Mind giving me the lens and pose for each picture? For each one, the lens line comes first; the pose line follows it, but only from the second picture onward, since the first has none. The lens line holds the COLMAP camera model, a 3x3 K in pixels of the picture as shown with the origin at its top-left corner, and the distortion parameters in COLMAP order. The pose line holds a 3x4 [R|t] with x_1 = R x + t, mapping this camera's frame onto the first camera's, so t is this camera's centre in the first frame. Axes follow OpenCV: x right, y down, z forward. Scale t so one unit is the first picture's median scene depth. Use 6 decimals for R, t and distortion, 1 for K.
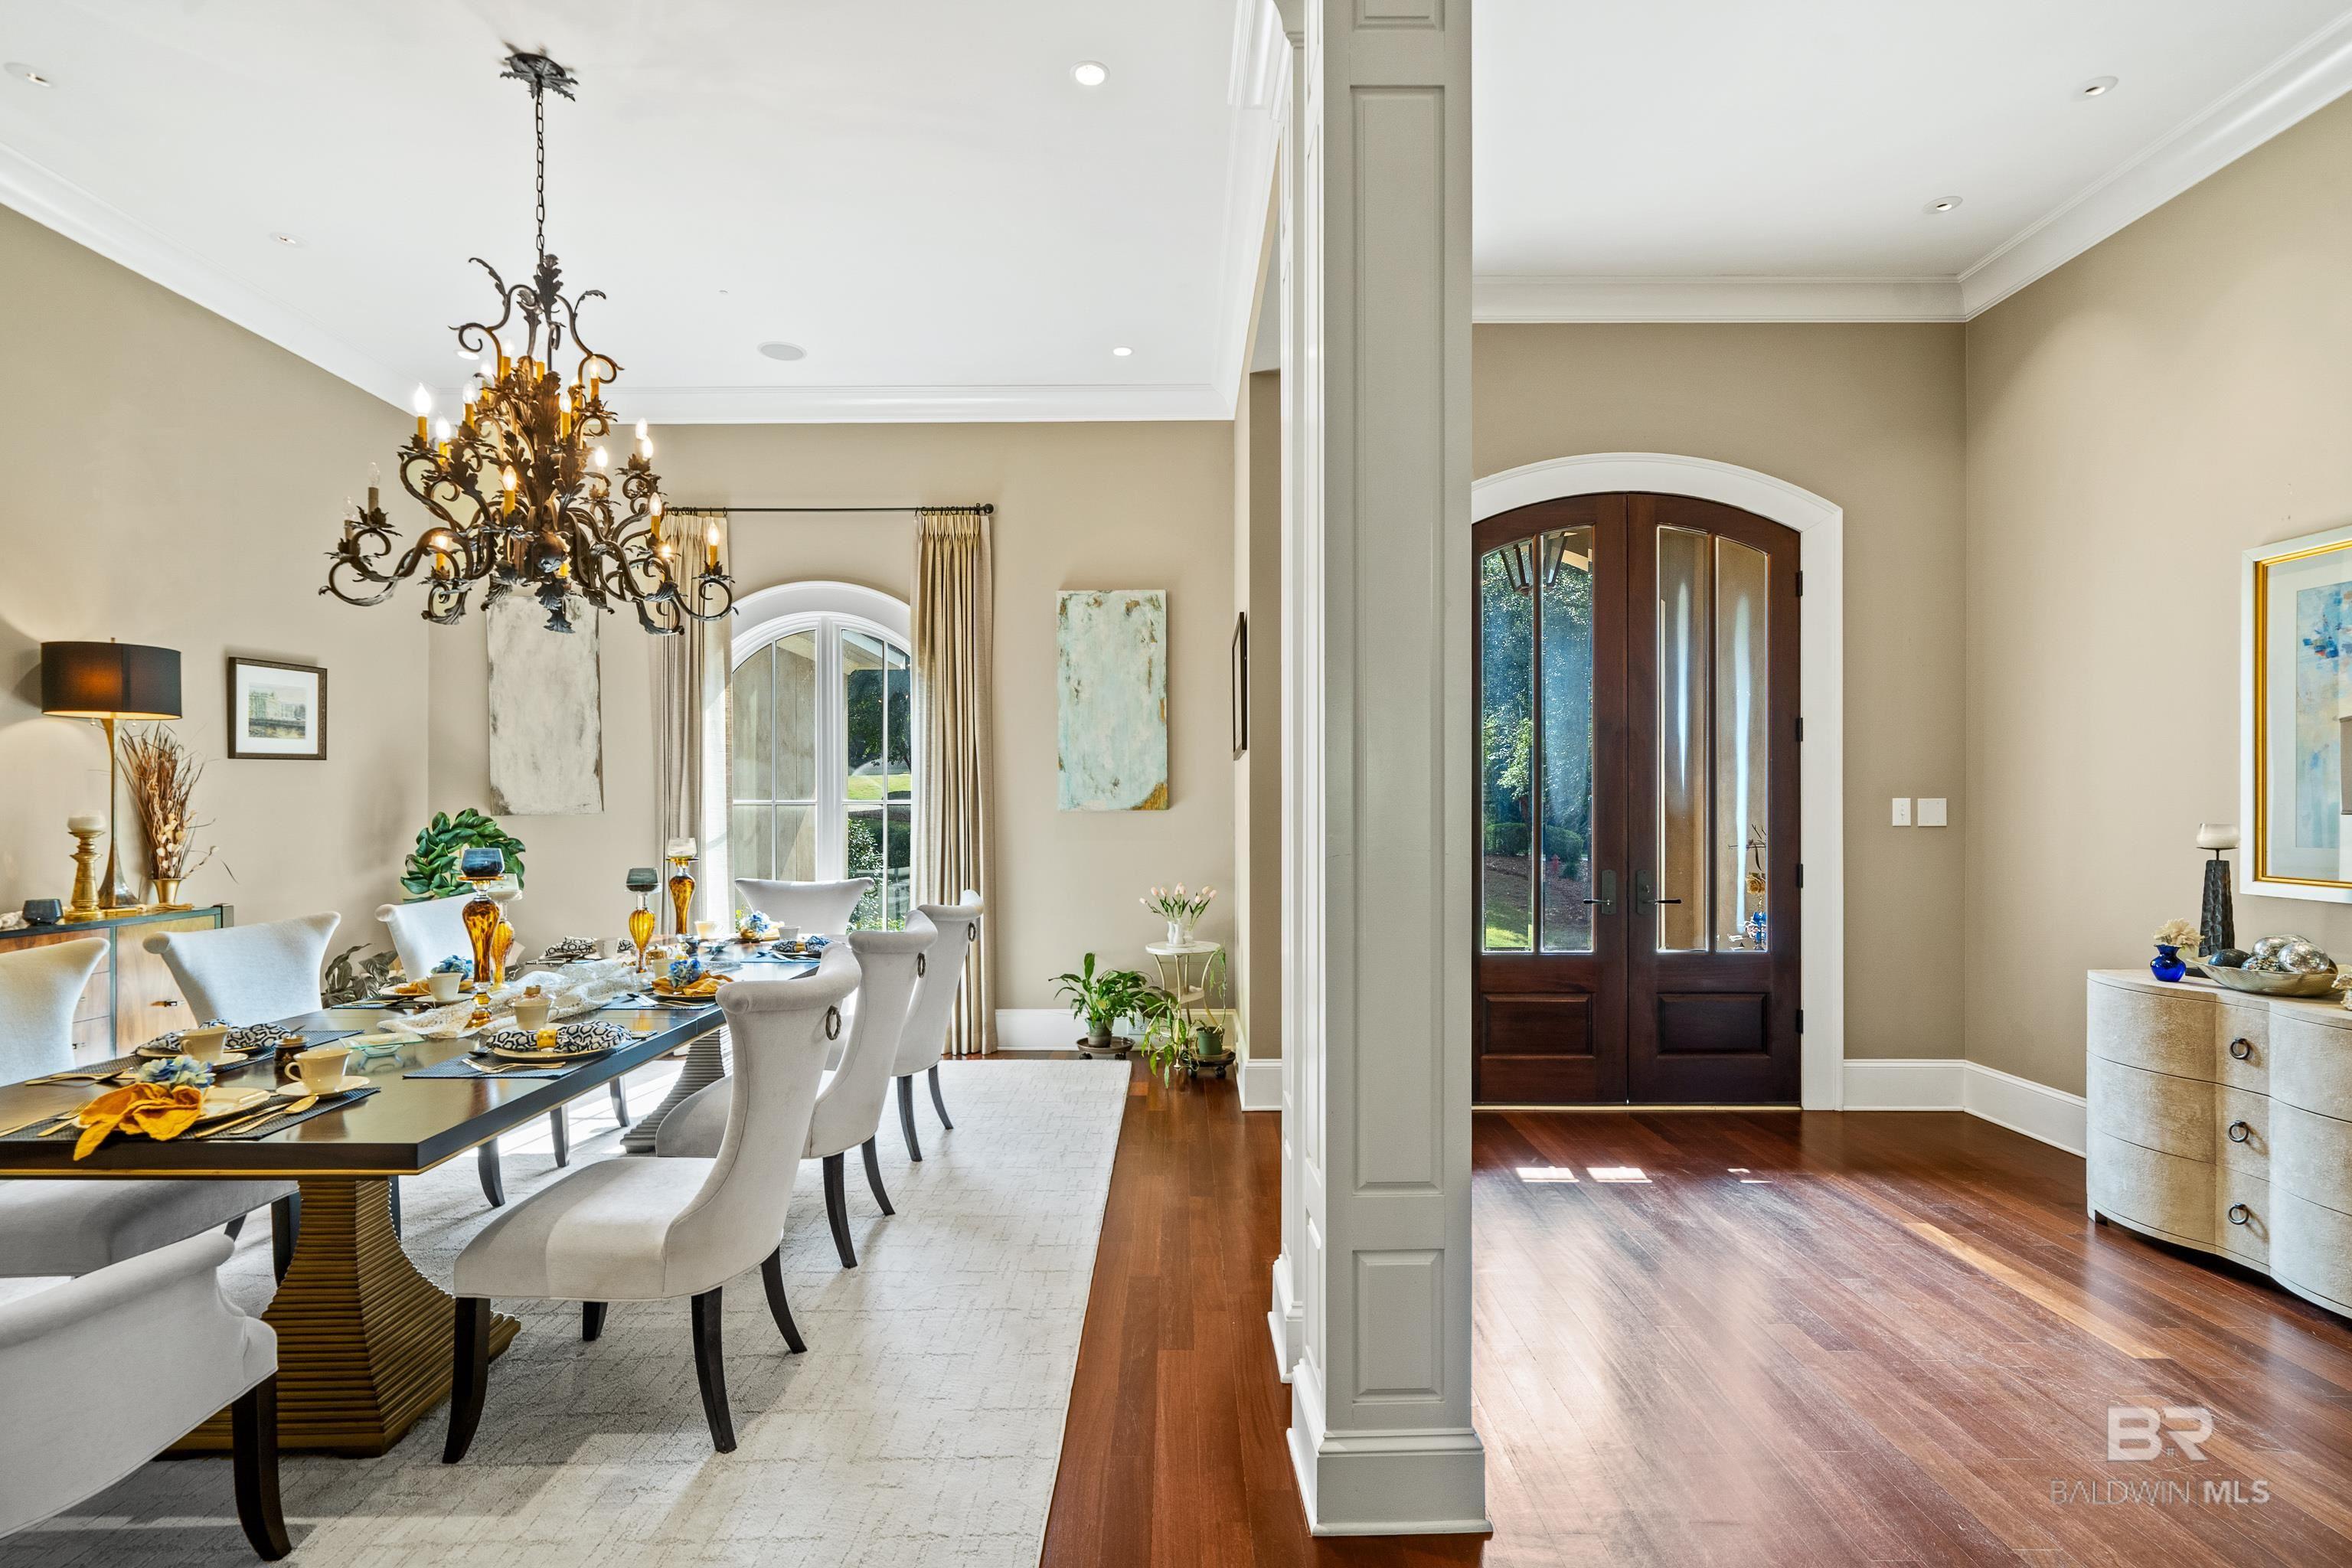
lens RADIAL K [[1115.6, 0, 1182.9], [0, 1115.6, 807.7], [0, 0, 1]] dist [0.001906, 0.000303]
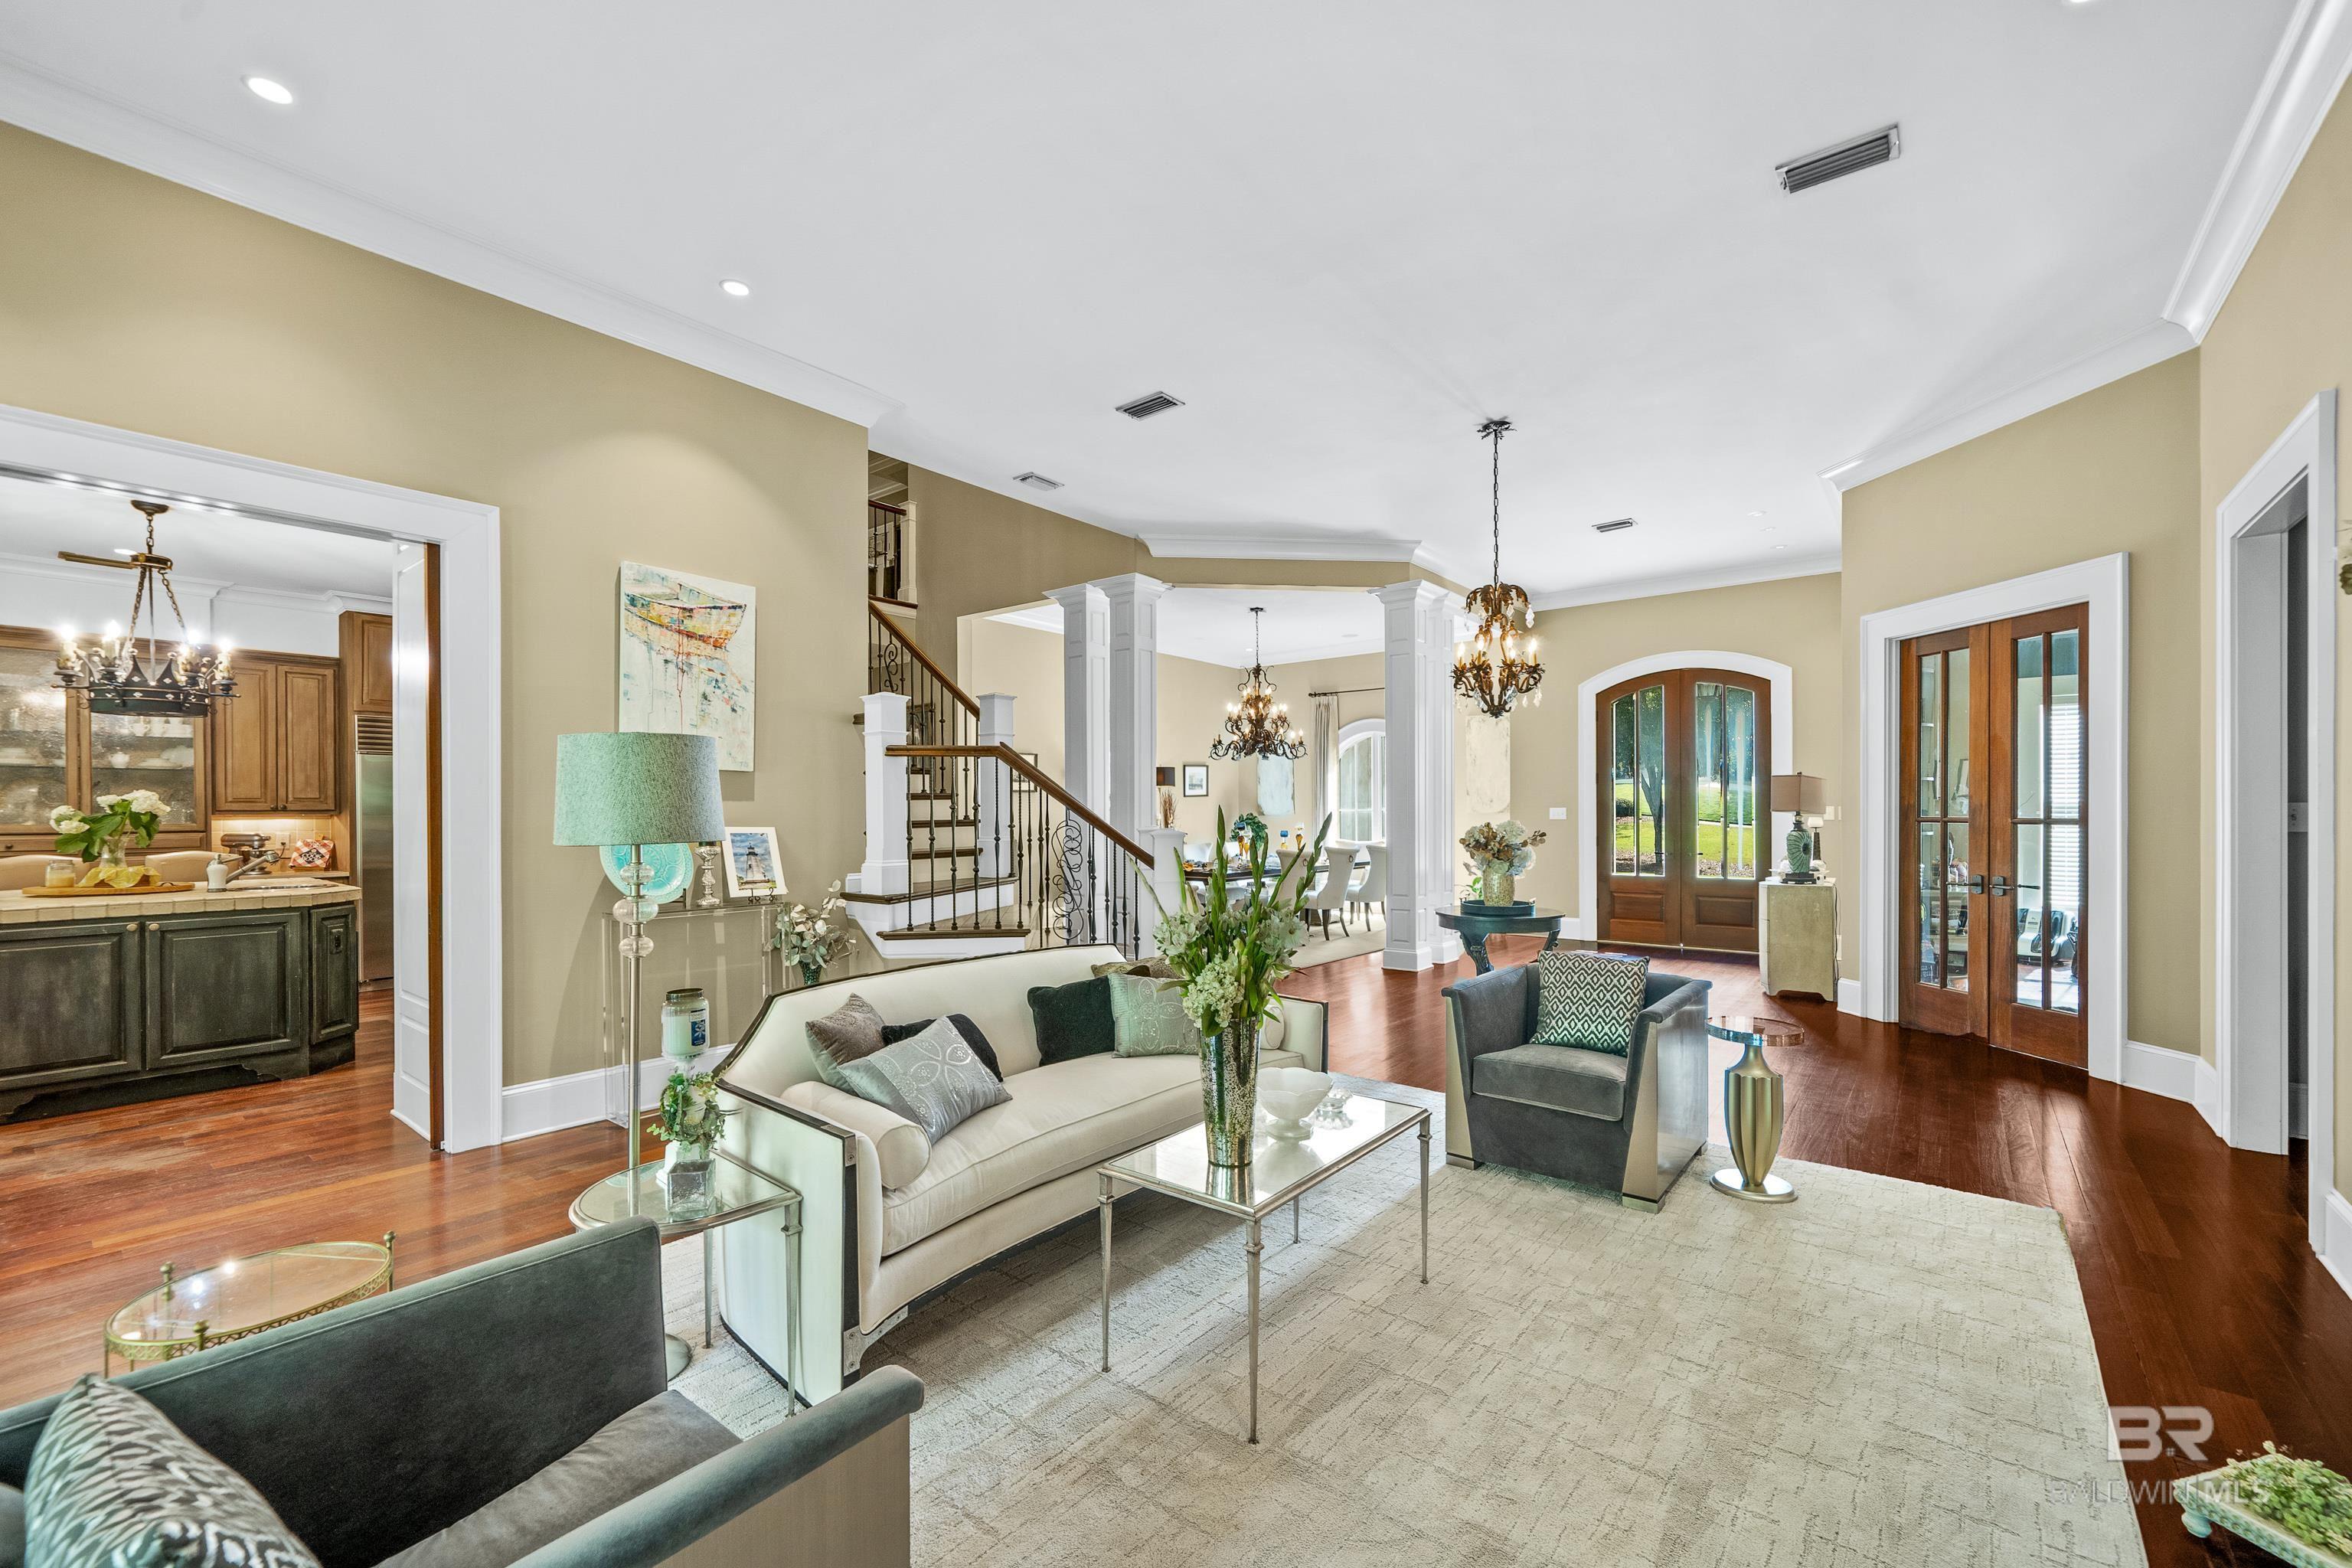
lens RADIAL K [[950.8, 0, 1170.0], [0, 950.8, 814.7], [0, 0, 1]] dist [-0.002137, -0.000049]
pose [[0.776067, 0.000586, -0.630650, 0.800159], [0.000381, 0.999999, 0.001398, 0.002945], [0.630650, -0.001325, 0.776066, -1.094858]]
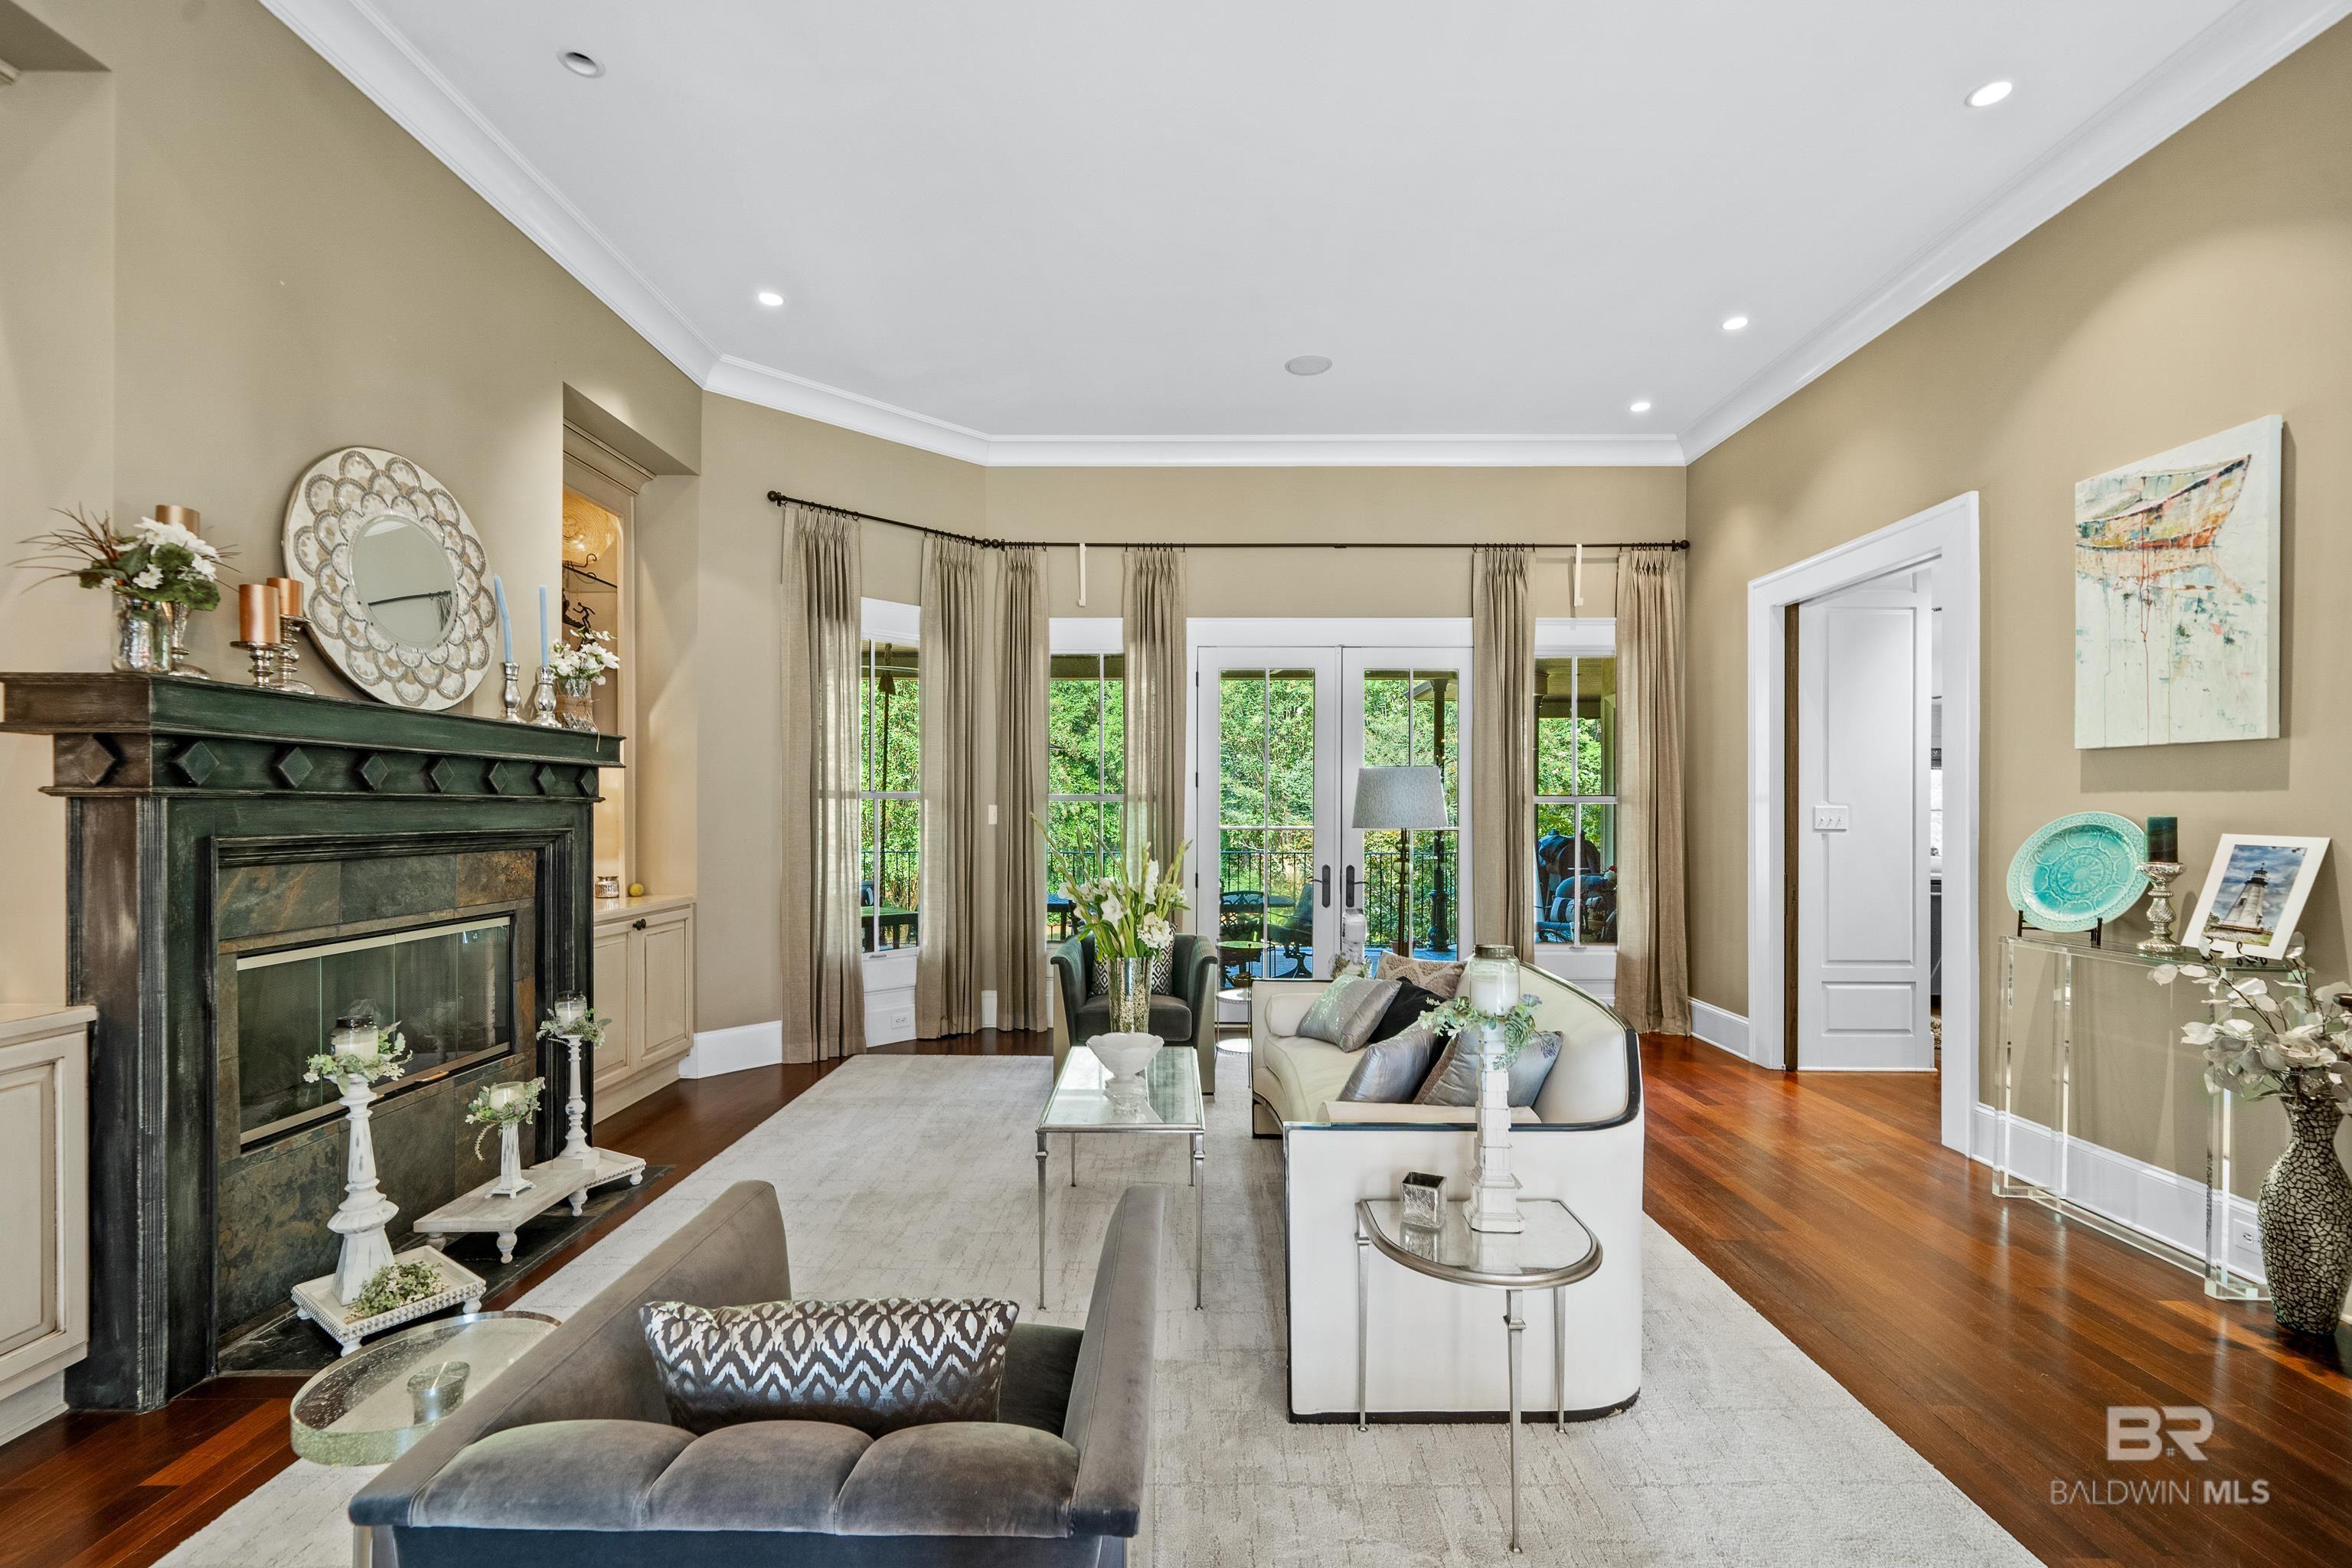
lens RADIAL K [[1002.0, 0, 1169.5], [0, 1002.0, 811.1], [0, 0, 1]] dist [-0.001962, 0.000041]
pose [[-0.999909, -0.001542, 0.013436, 0.499649], [-0.001526, 0.999998, 0.001223, 0.002595], [-0.013438, 0.001203, -0.999909, -0.045191]]
